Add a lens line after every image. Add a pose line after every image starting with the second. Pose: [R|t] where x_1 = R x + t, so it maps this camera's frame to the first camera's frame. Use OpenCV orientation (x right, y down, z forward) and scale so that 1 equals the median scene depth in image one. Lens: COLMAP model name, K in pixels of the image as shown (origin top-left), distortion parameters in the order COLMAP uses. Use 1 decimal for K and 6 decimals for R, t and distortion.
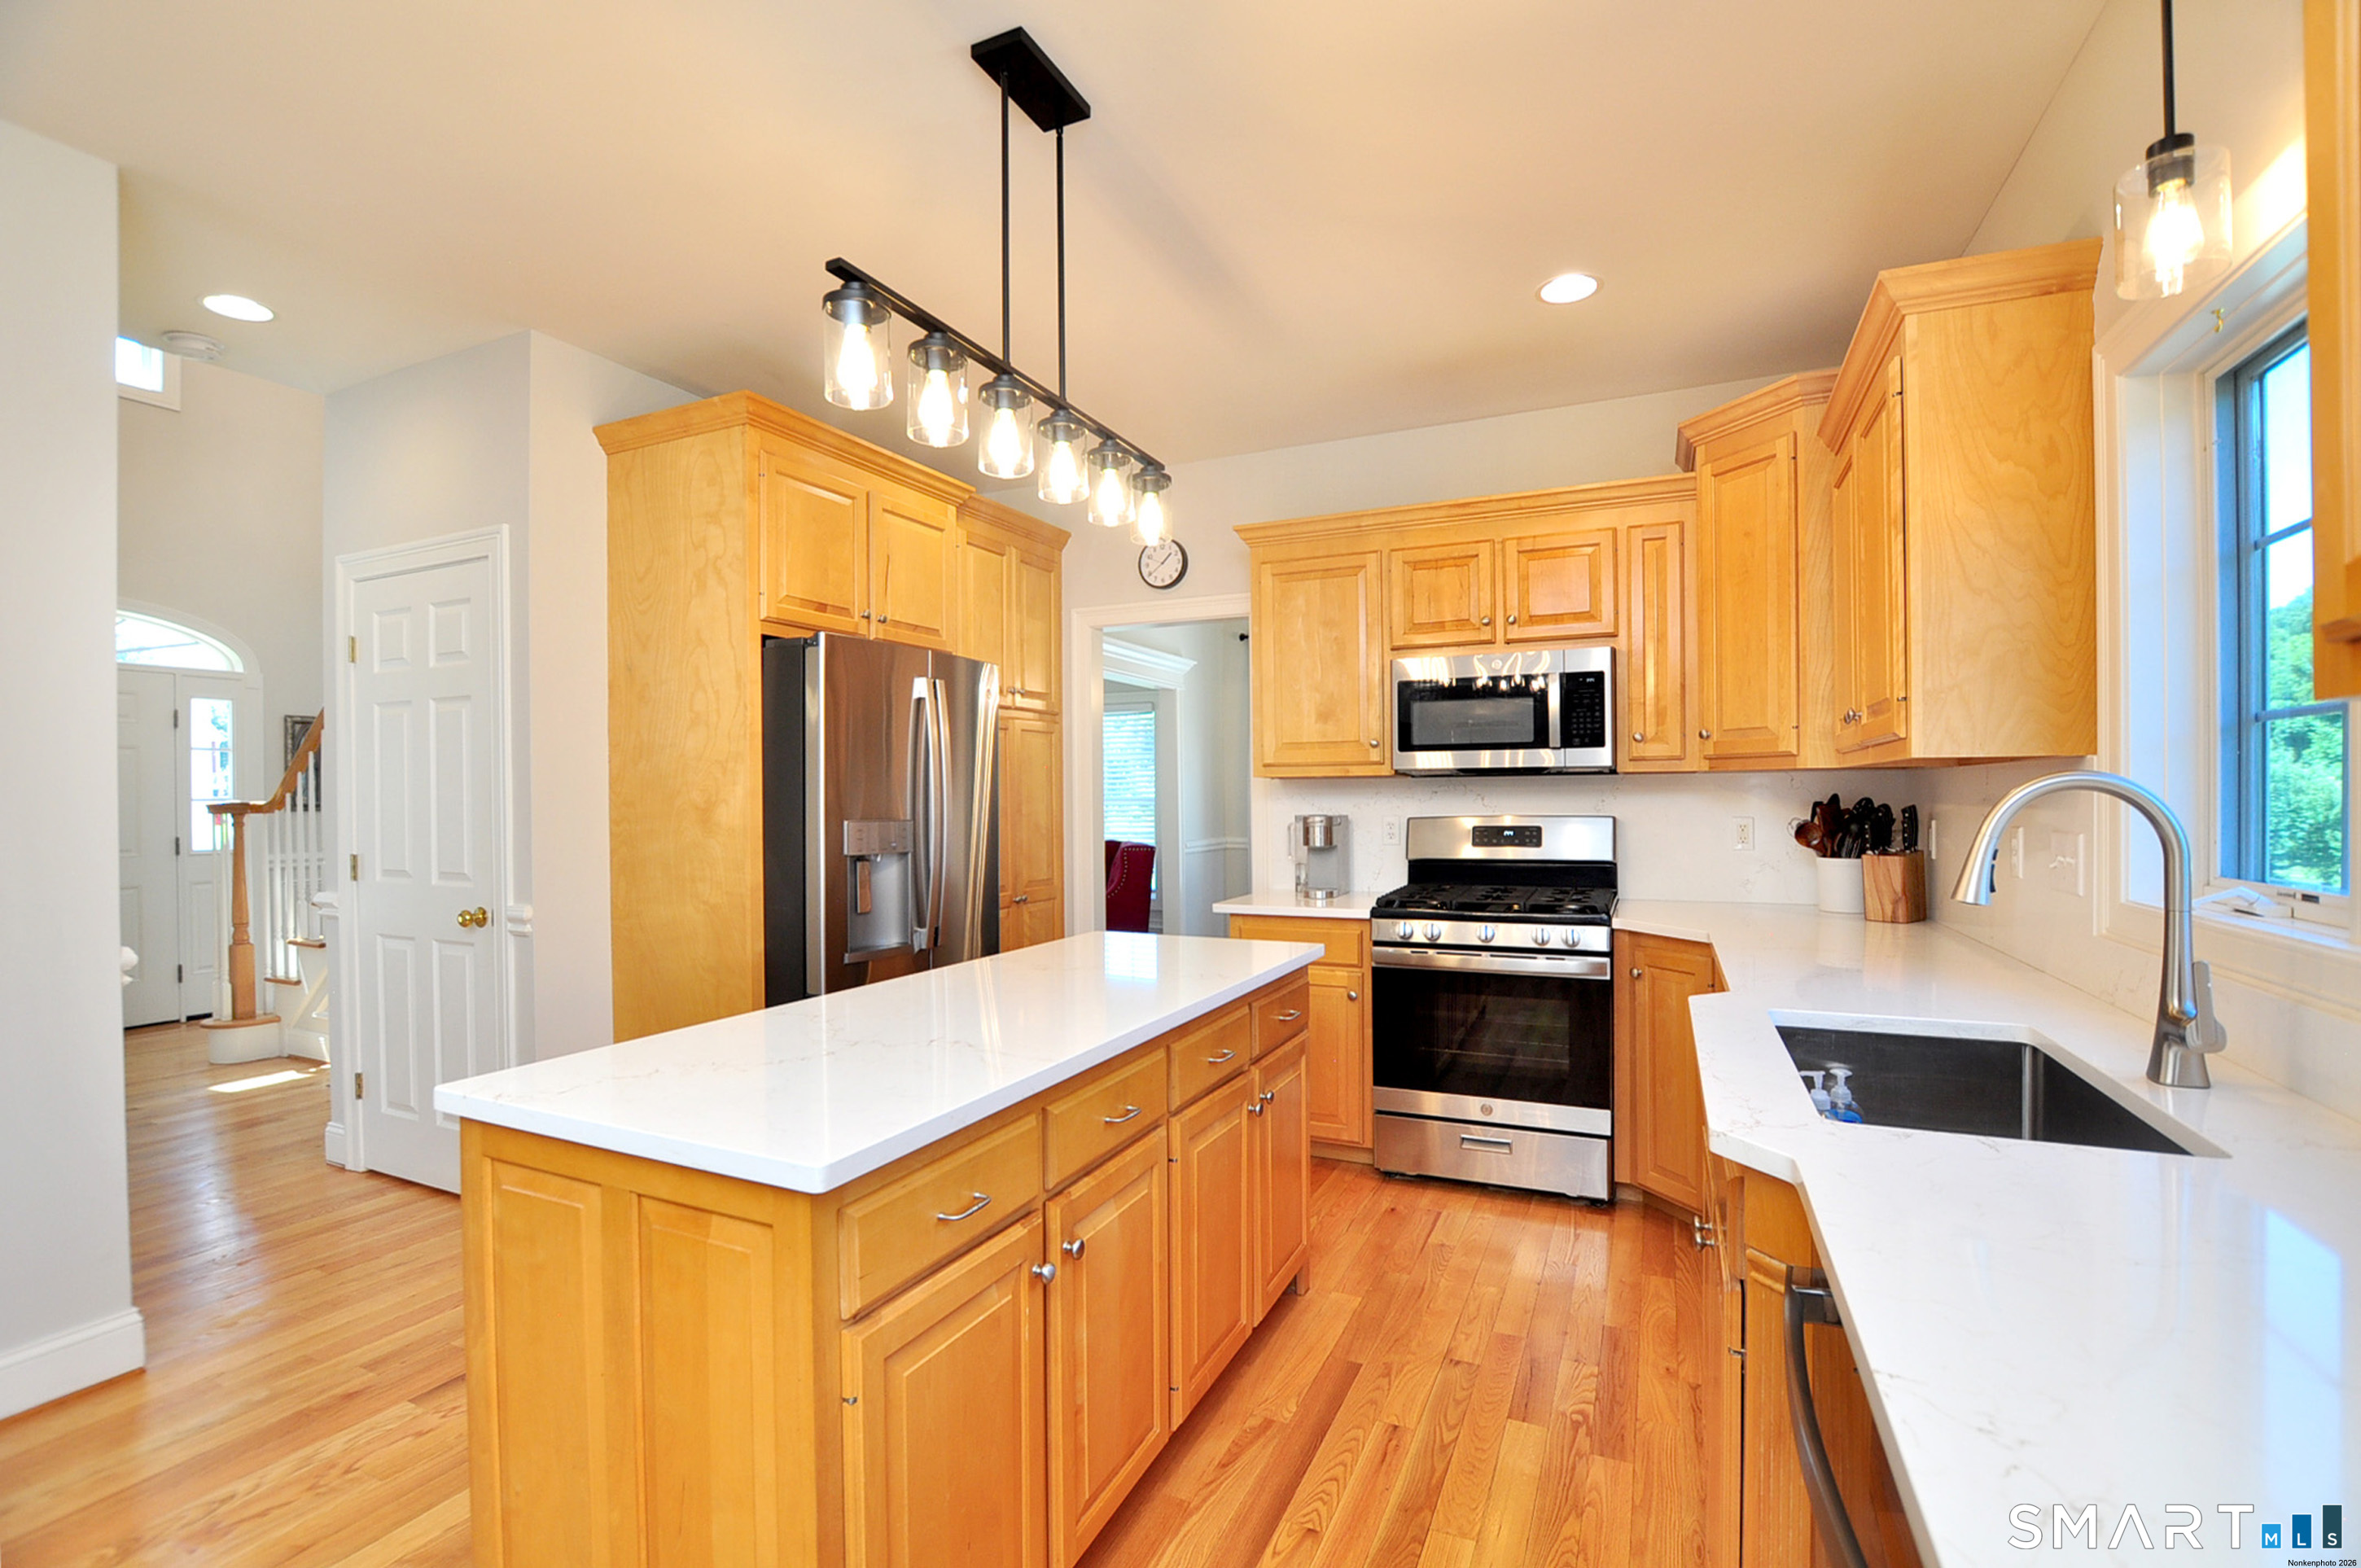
lens RADIAL K [[1051.4, 0, 1177.0], [0, 1051.4, 808.6], [0, 0, 1]] dist [-0.017648, 0.000048]
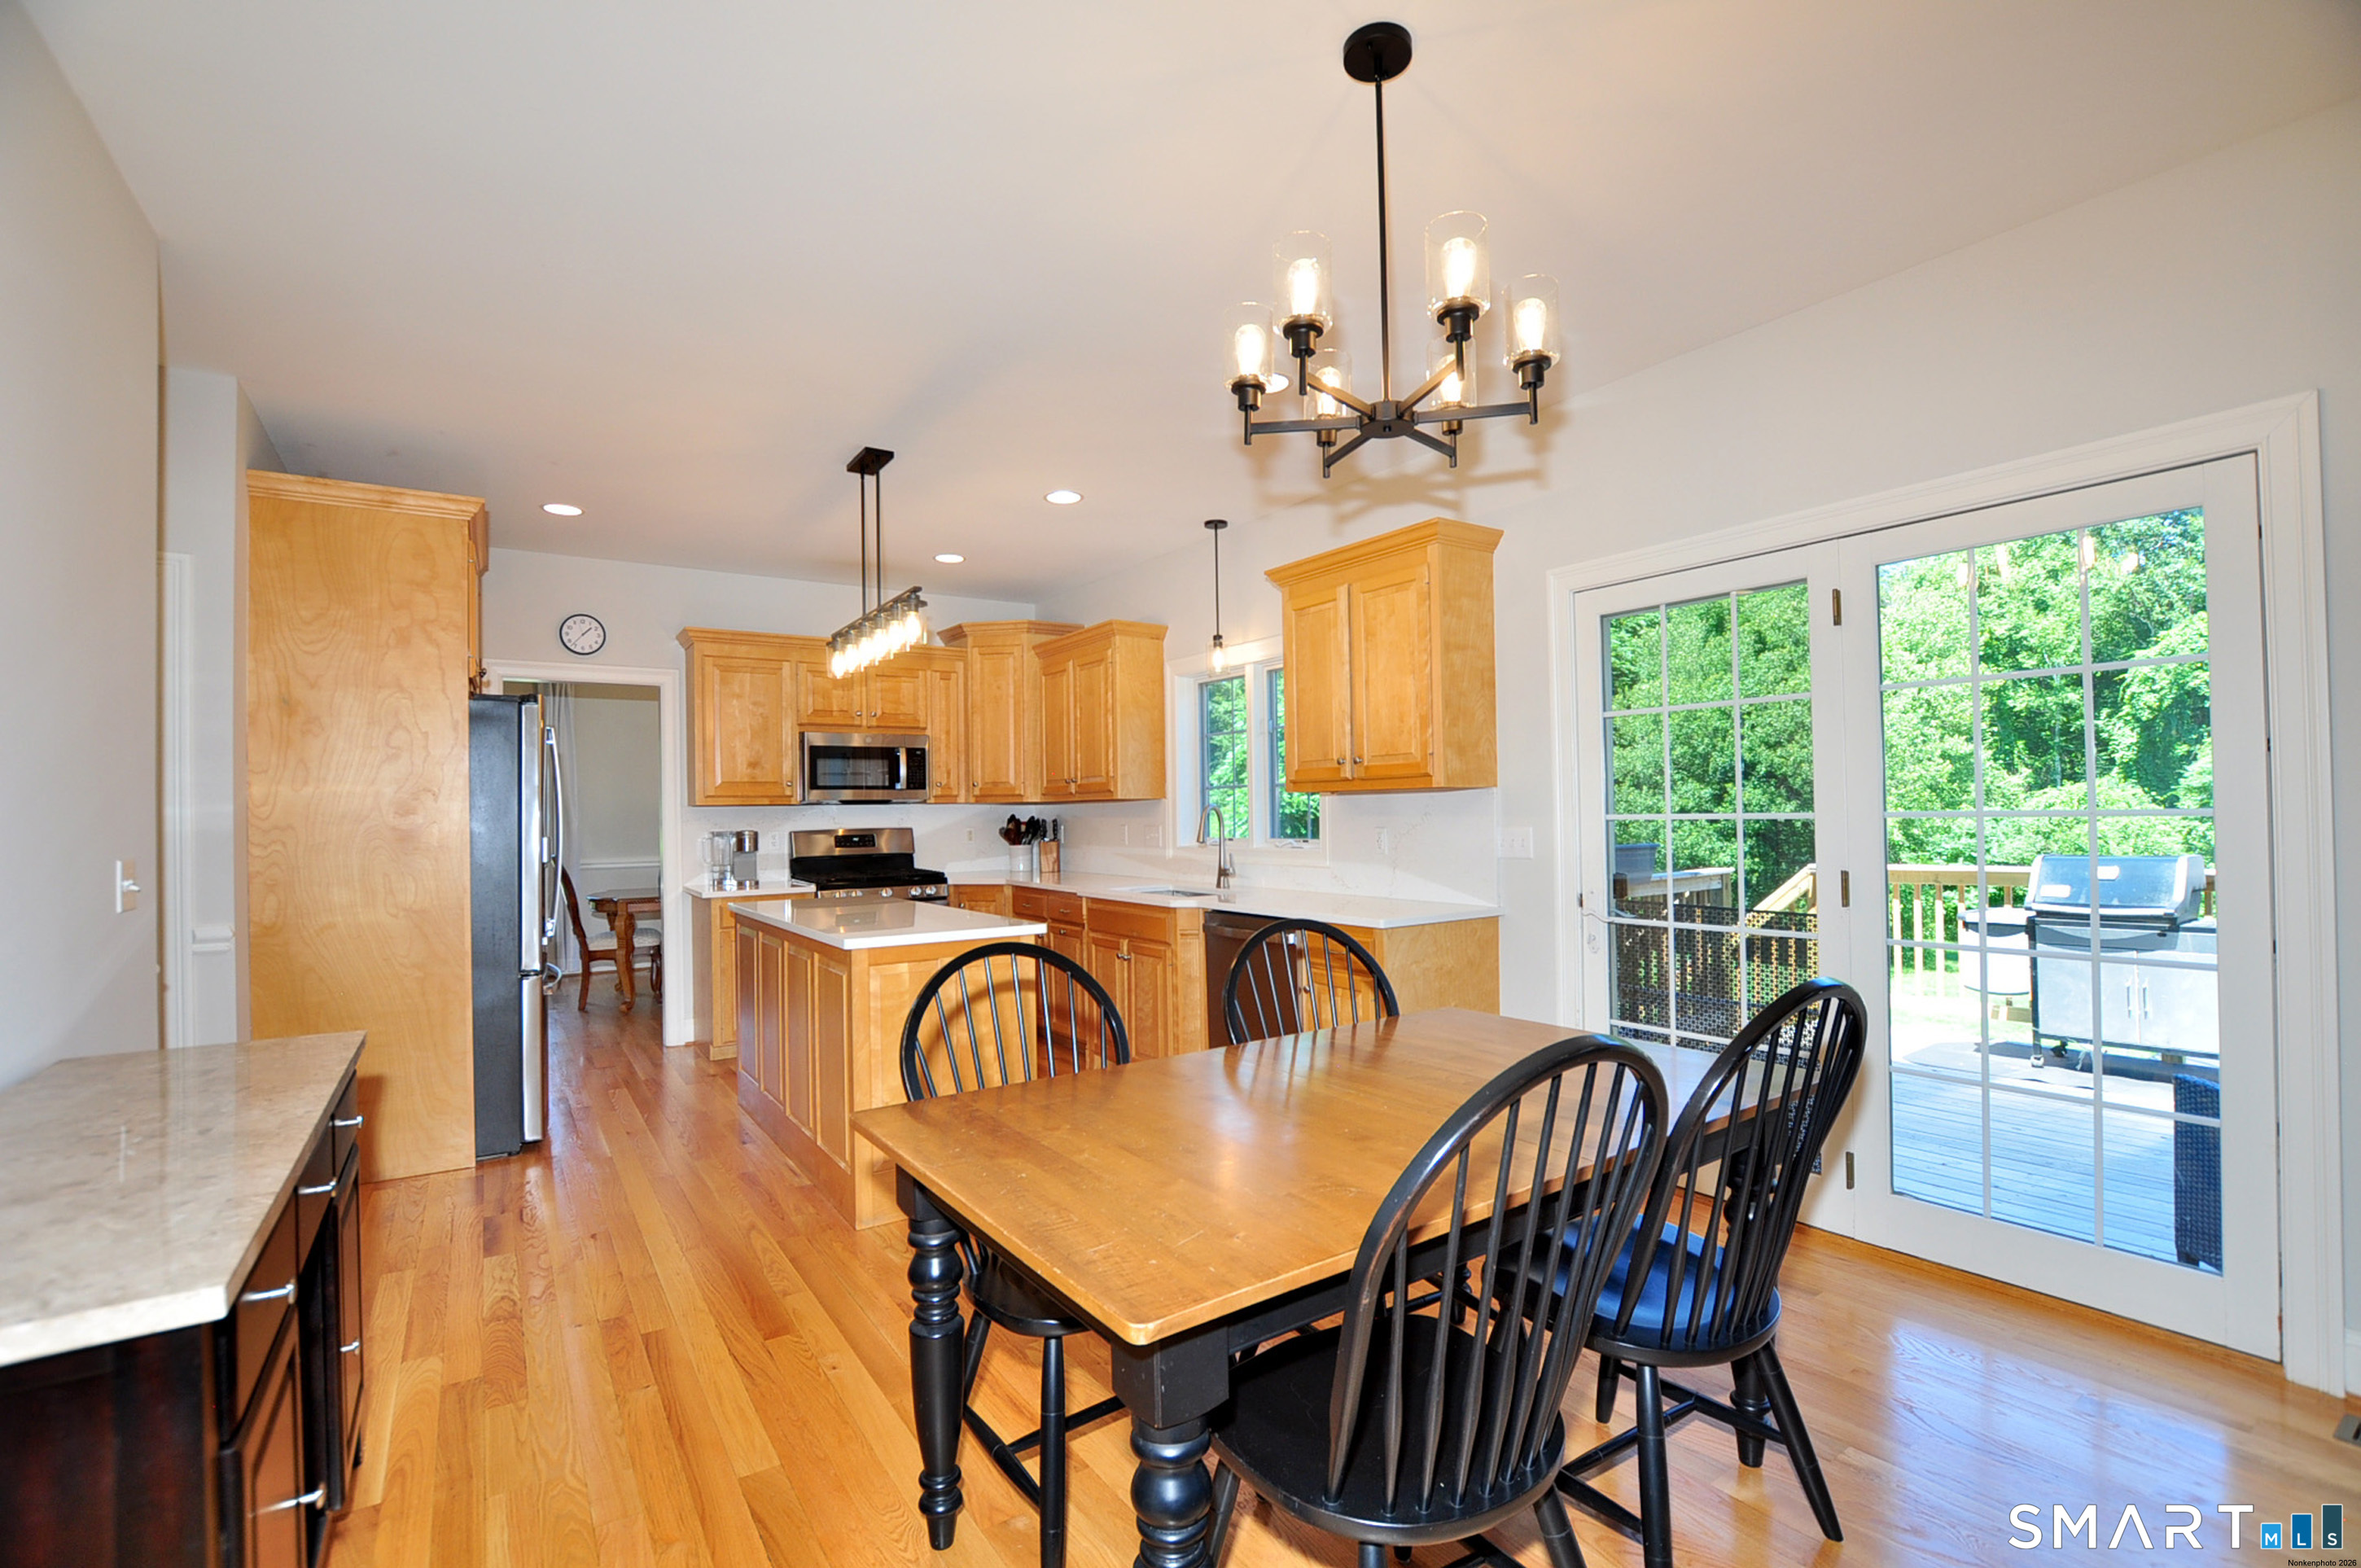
lens RADIAL K [[1051.4, 0, 1177.0], [0, 1051.4, 808.6], [0, 0, 1]] dist [-0.017648, 0.000048]
pose [[0.515643, 0.002233, 0.856800, -0.875798], [0.021864, 0.999637, -0.015764, 0.013050], [-0.856524, 0.026862, 0.515407, -0.304465]]
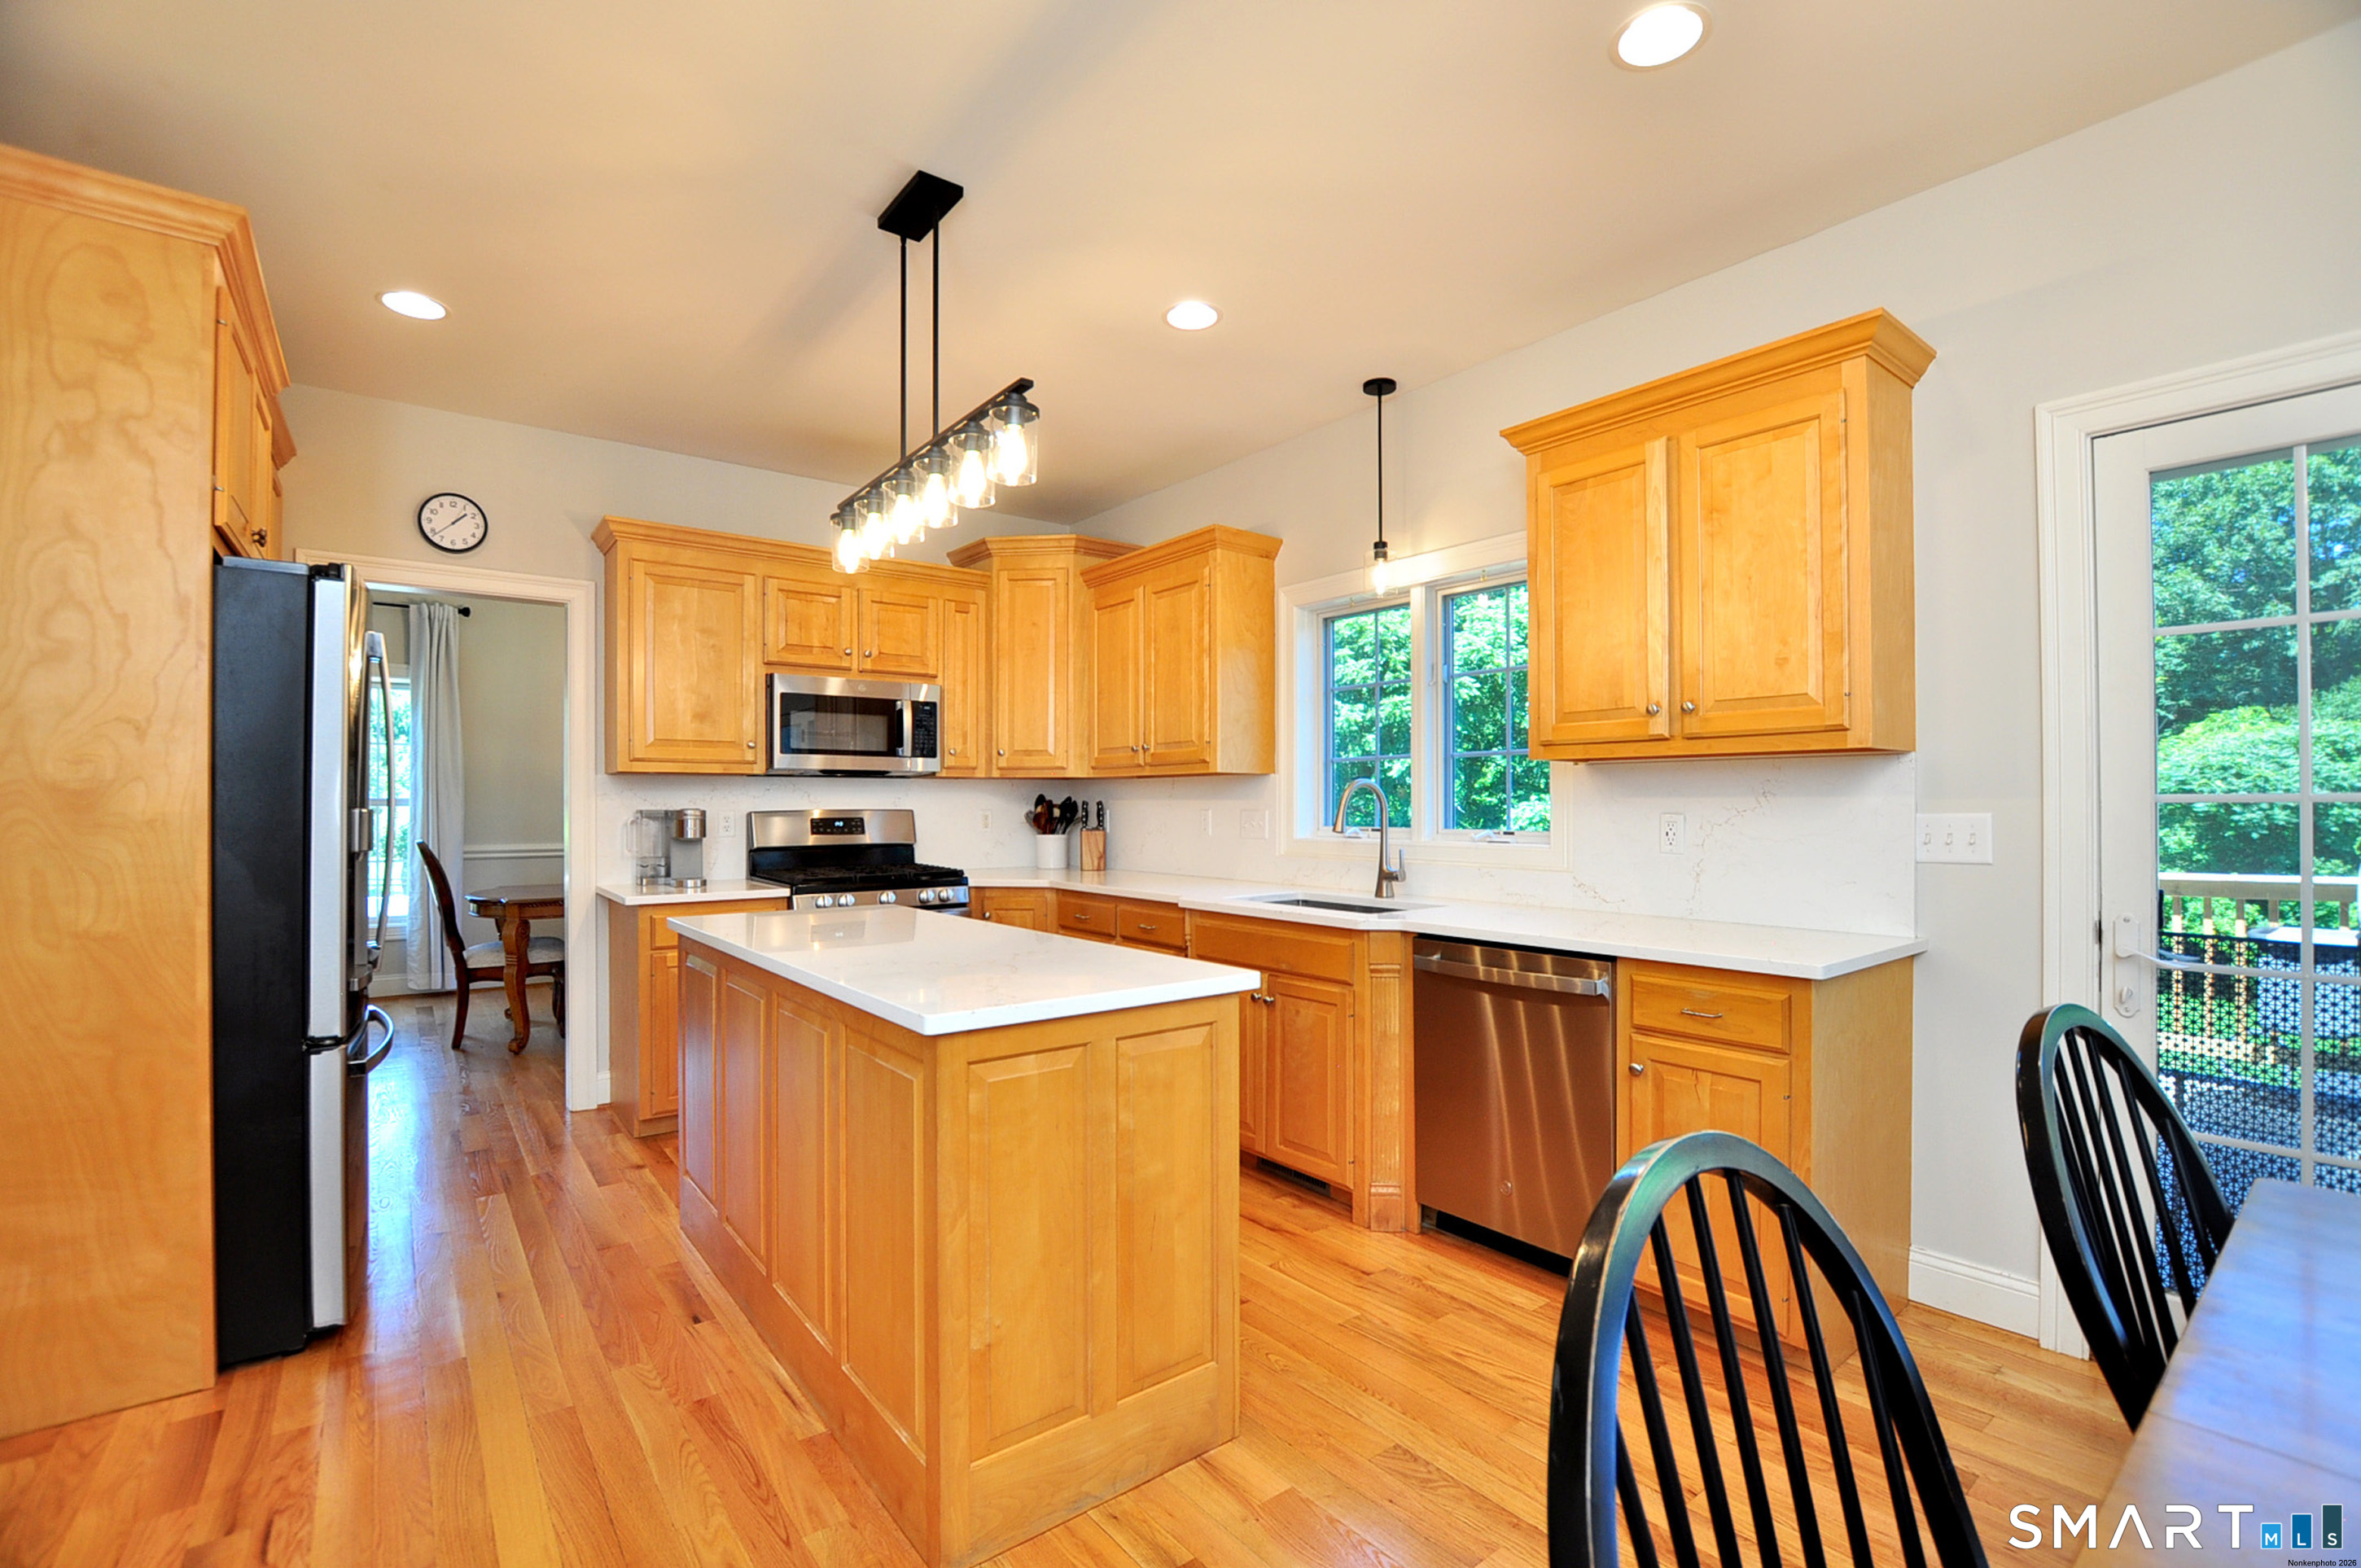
lens RADIAL K [[1051.4, 0, 1177.0], [0, 1051.4, 808.6], [0, 0, 1]] dist [-0.017648, 0.000048]
pose [[0.459640, 0.004218, 0.888096, -0.615559], [0.007707, 0.999932, -0.008738, 0.020249], [-0.888072, 0.010861, 0.459576, 0.083726]]
